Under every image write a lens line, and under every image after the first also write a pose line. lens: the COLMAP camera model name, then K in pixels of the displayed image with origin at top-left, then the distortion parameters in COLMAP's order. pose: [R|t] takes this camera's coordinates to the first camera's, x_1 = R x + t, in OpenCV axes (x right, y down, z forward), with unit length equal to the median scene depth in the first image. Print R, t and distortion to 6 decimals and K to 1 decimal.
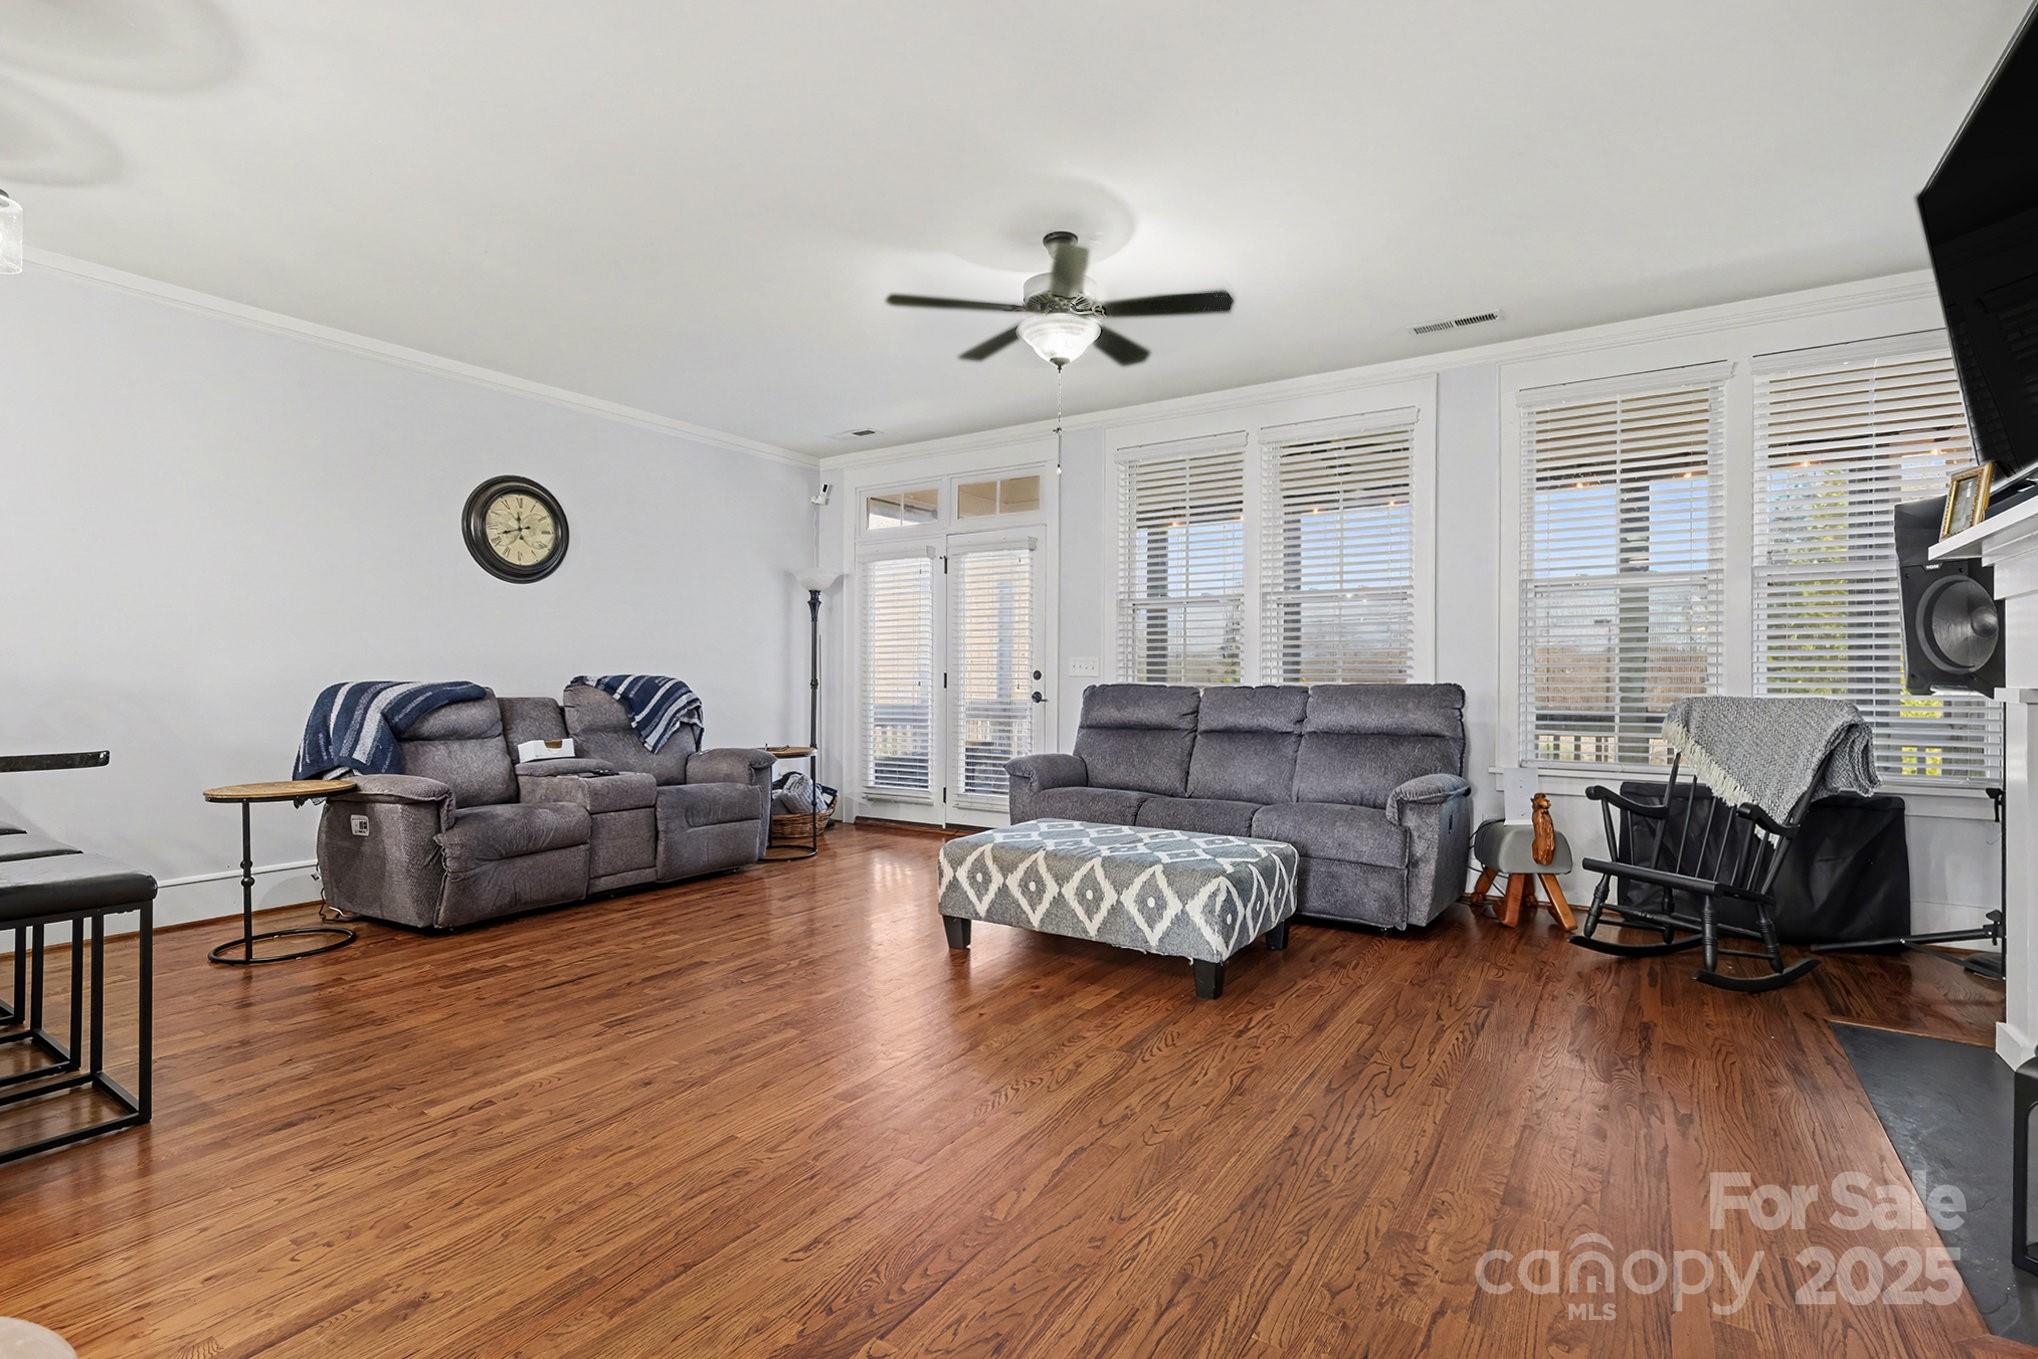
lens RADIAL K [[927.0, 0, 1010.8], [0, 927.0, 677.1], [0, 0, 1]] dist [-0.000100, 0.000497]
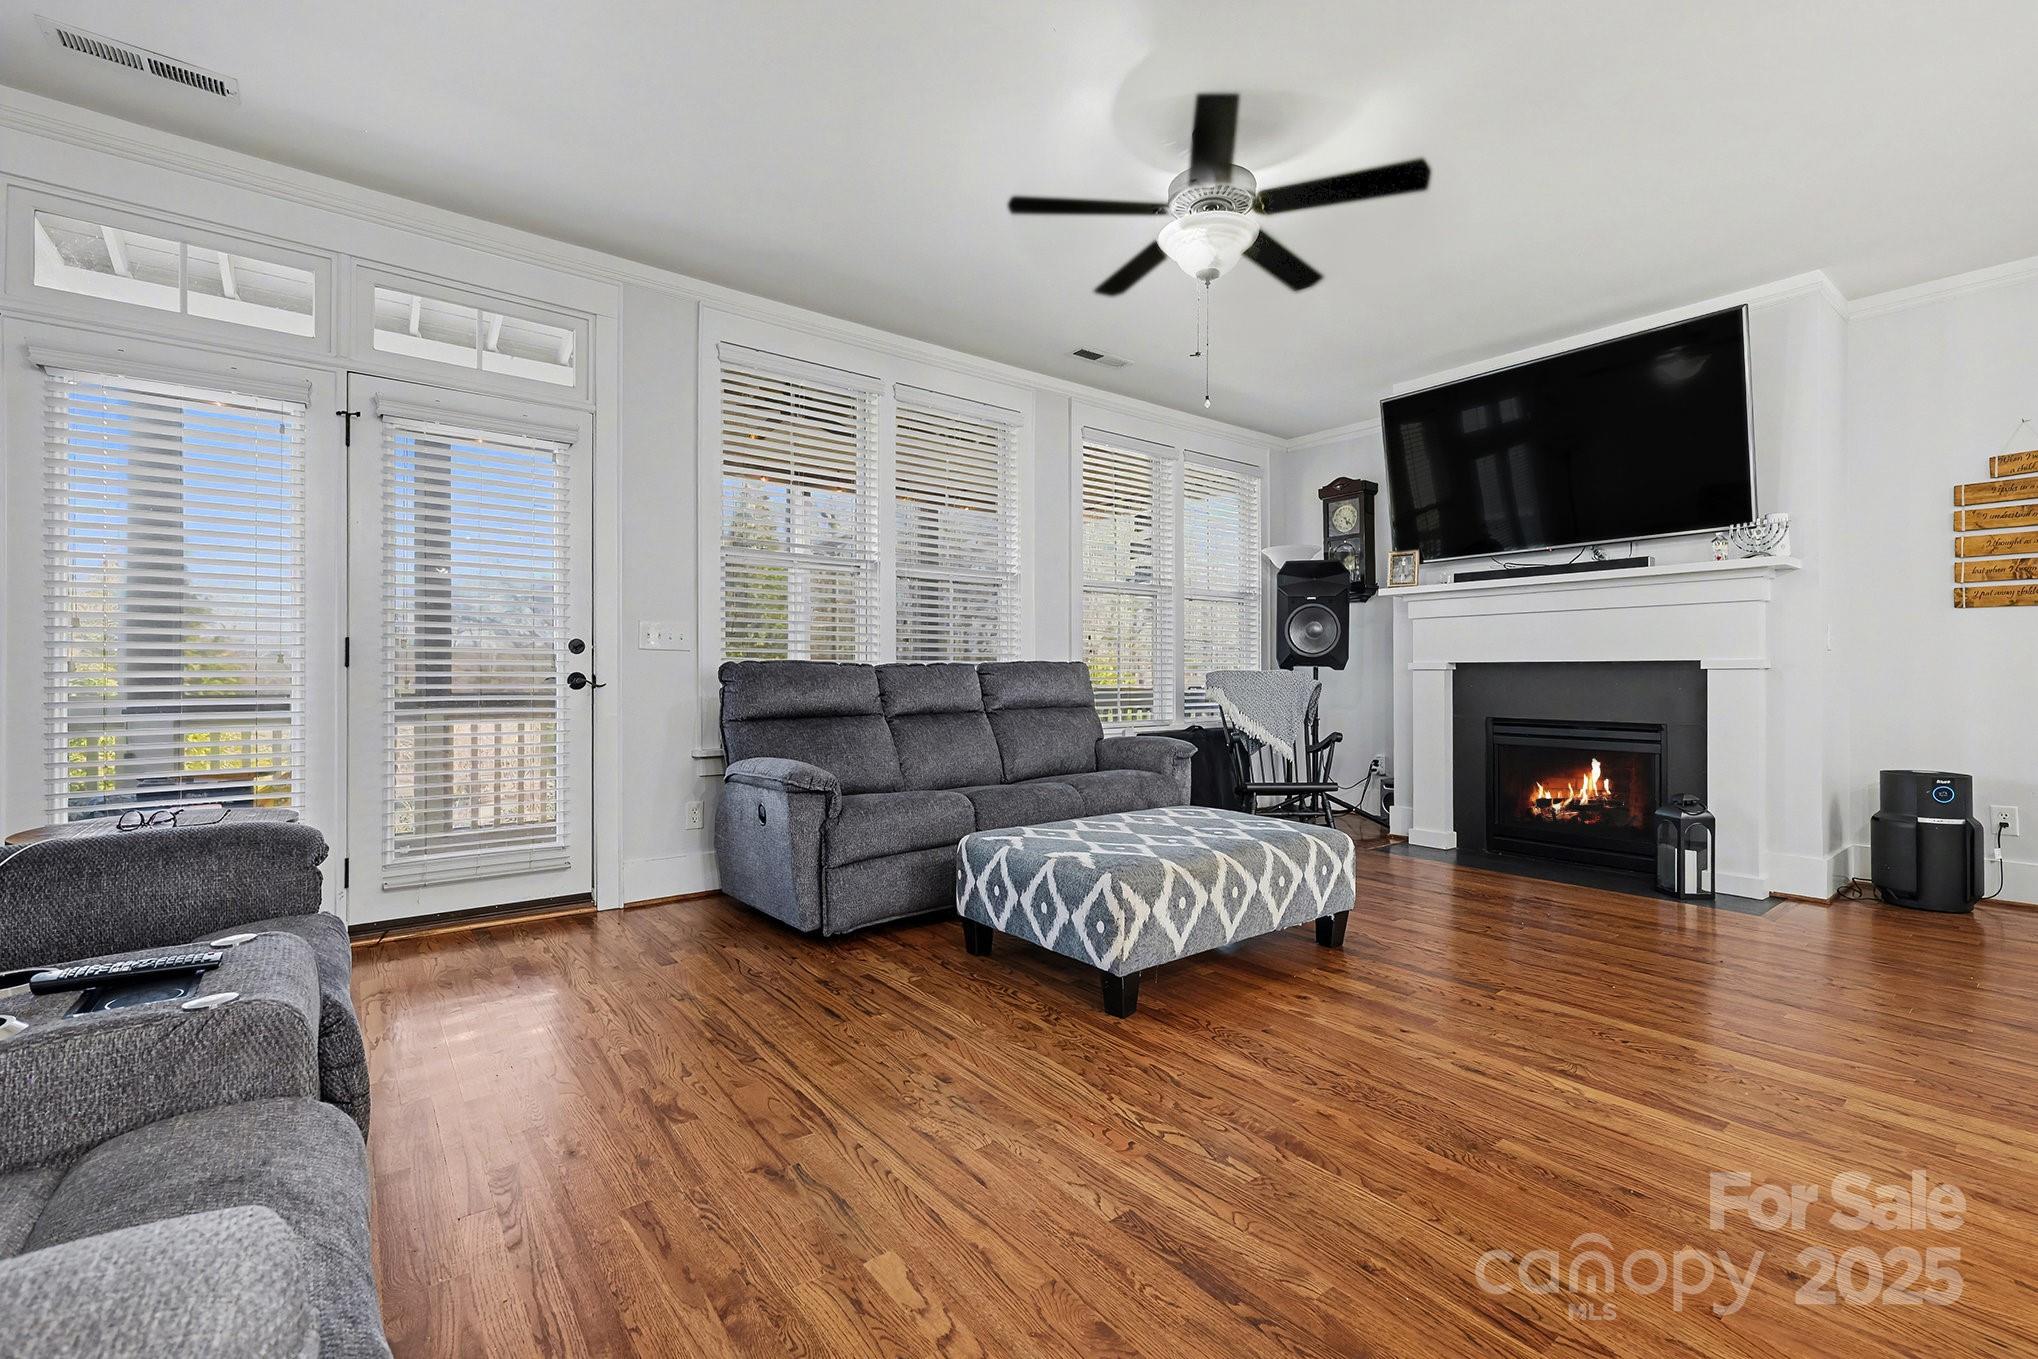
lens RADIAL K [[888.8, 0, 1012.2], [0, 888.8, 672.9], [0, 0, 1]] dist [0.000022, 0.000477]
pose [[0.325190, 0.000912, 0.945648, -0.519303], [-0.000293, 1.000000, -0.000864, 0.019056], [-0.945649, 0.000004, 0.325190, 0.603237]]
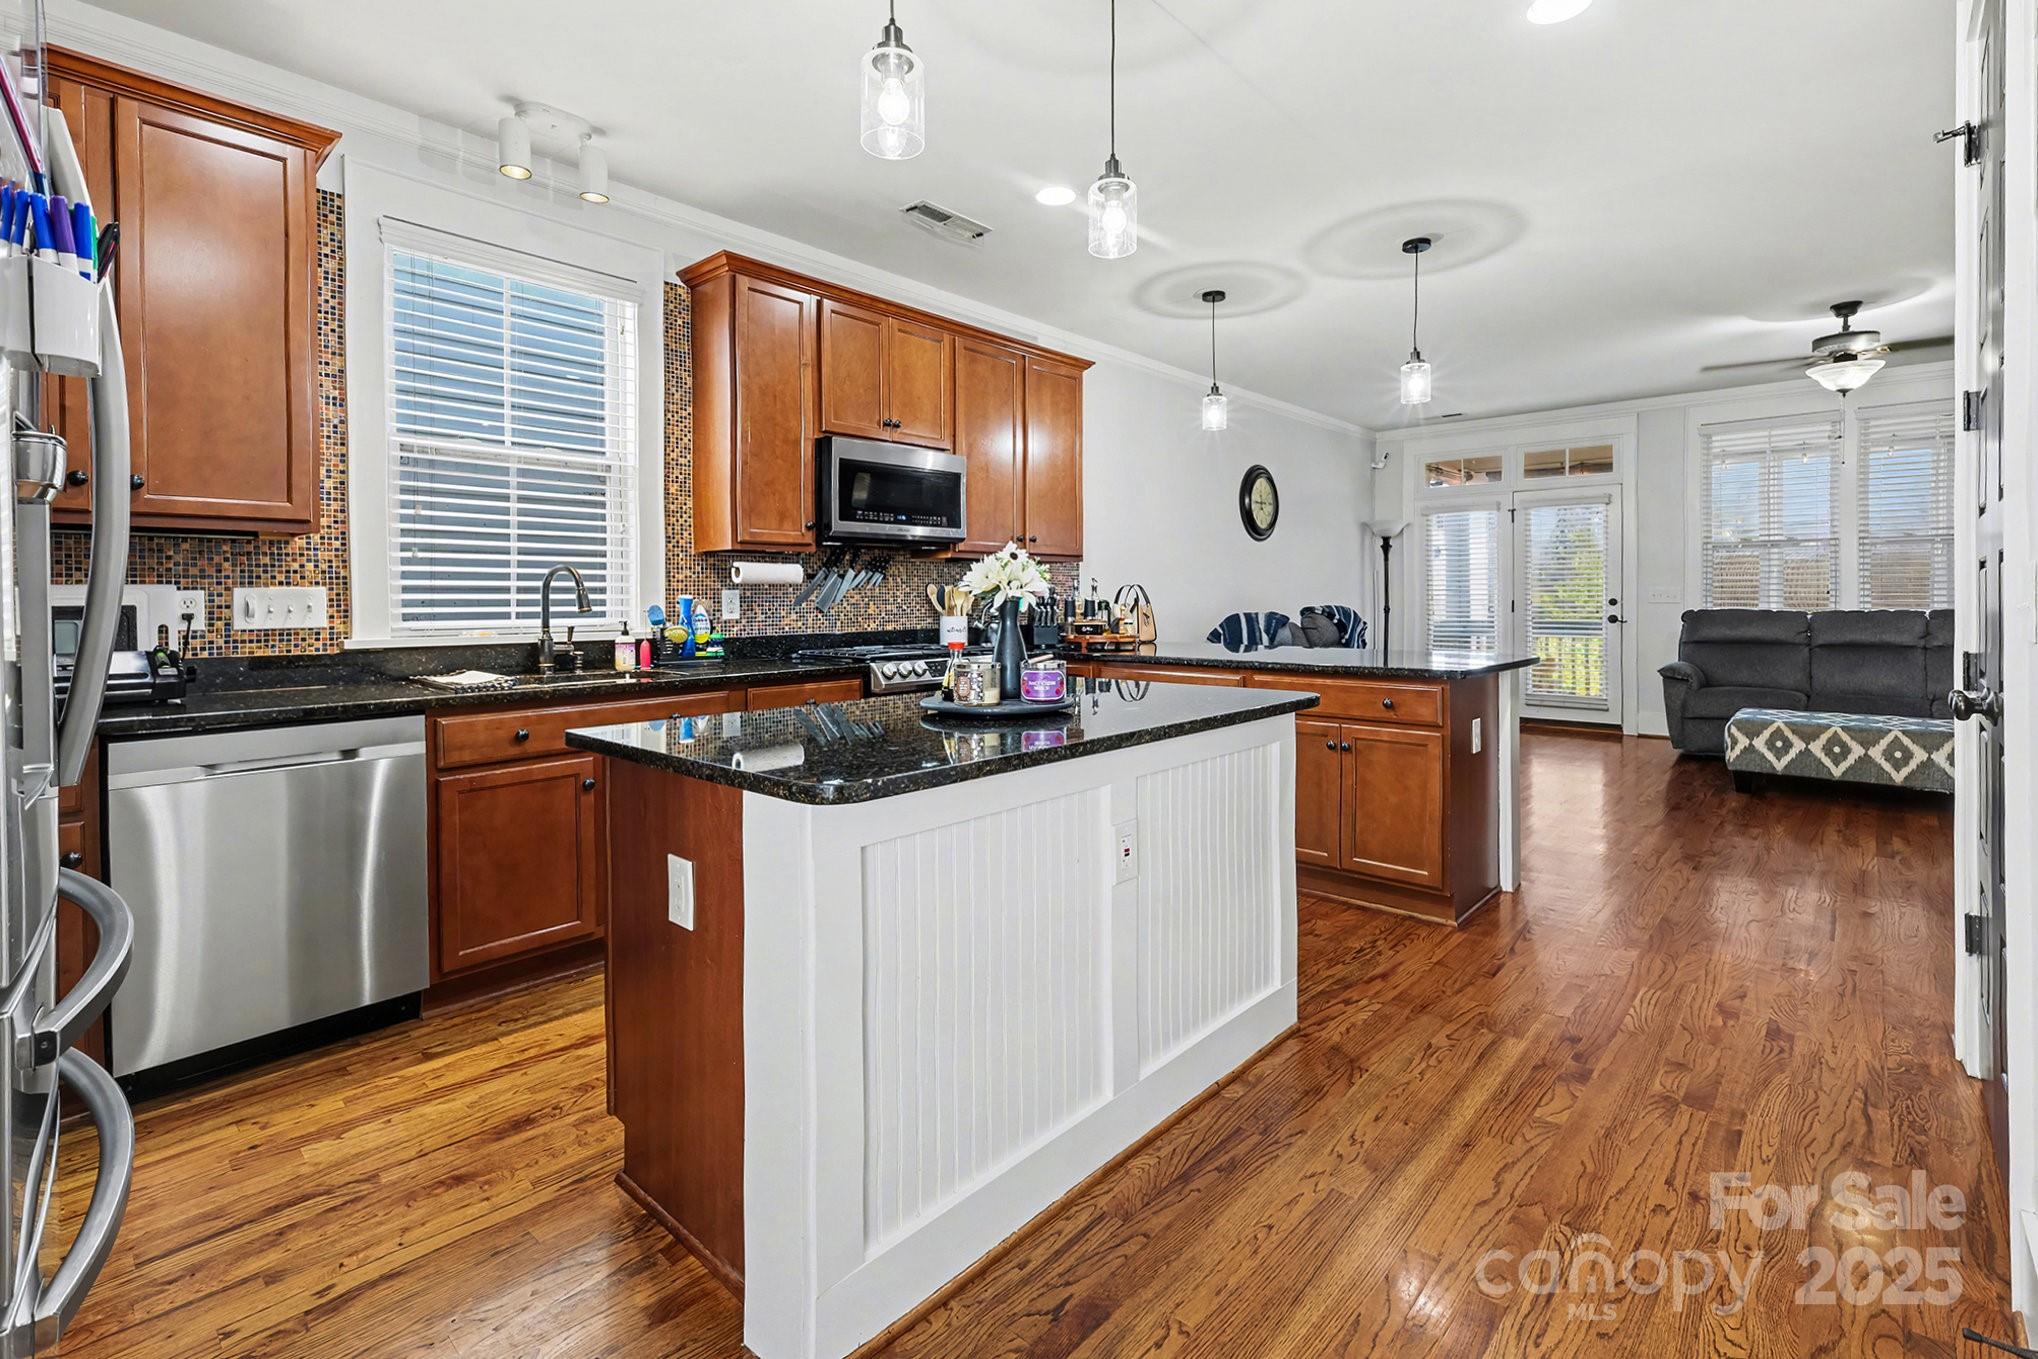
lens RADIAL K [[888.8, 0, 1038.3], [0, 888.8, 611.9], [0, 0, 1]] dist [0.000022, 0.000477]
pose [[0.989867, -0.008592, -0.141736, -0.675063], [0.011151, 0.999789, 0.017274, -0.021423], [0.141558, -0.018679, 0.989754, -0.379419]]
